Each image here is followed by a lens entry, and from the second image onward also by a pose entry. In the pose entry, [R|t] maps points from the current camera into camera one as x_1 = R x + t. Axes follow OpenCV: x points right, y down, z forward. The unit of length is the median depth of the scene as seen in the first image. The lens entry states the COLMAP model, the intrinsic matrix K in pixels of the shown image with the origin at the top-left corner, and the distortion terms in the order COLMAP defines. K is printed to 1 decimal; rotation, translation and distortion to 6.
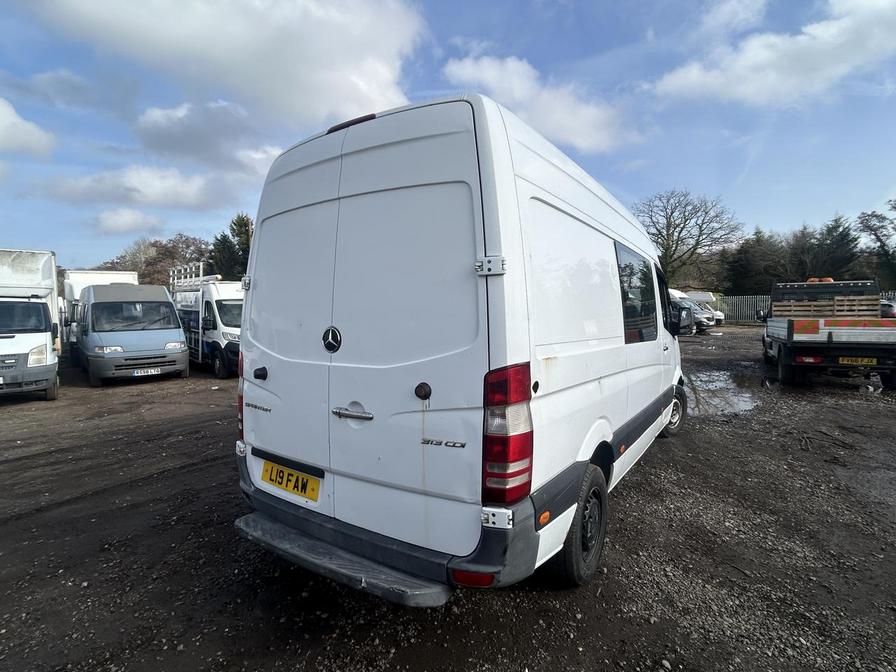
lens RADIAL K [[457.8, 0, 446.9], [0, 457.8, 340.3], [0, 0, 1]] dist [-0.004059, 0.000316]
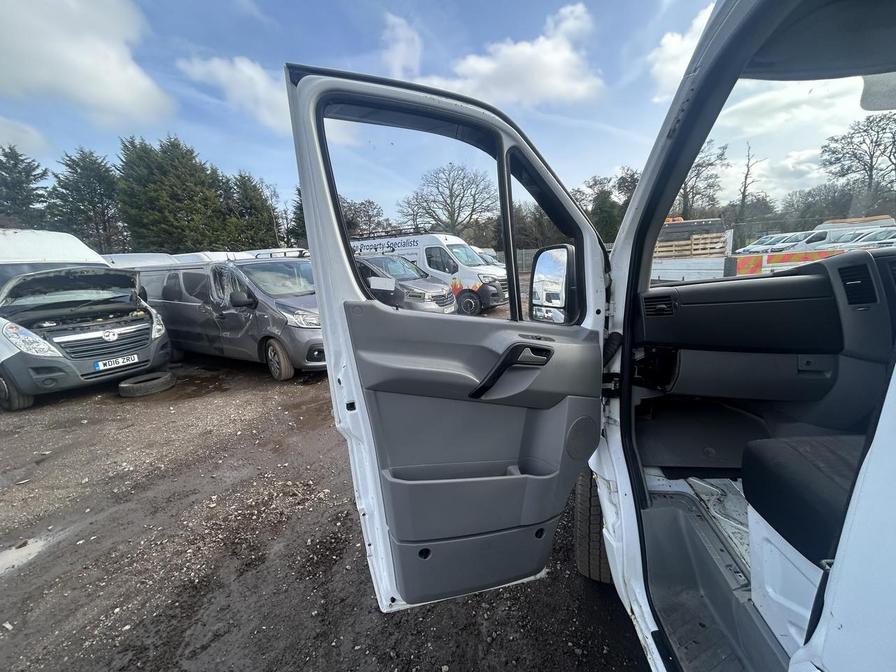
lens RADIAL K [[362.8, 0, 447.9], [0, 362.8, 337.3], [0, 0, 1]] dist [-0.001362, -0.000524]
pose [[0.888938, -0.139656, 0.436217, 0.001222], [0.089652, 0.987013, 0.133298, -0.124565], [-0.449167, -0.079385, 0.889914, 2.184478]]
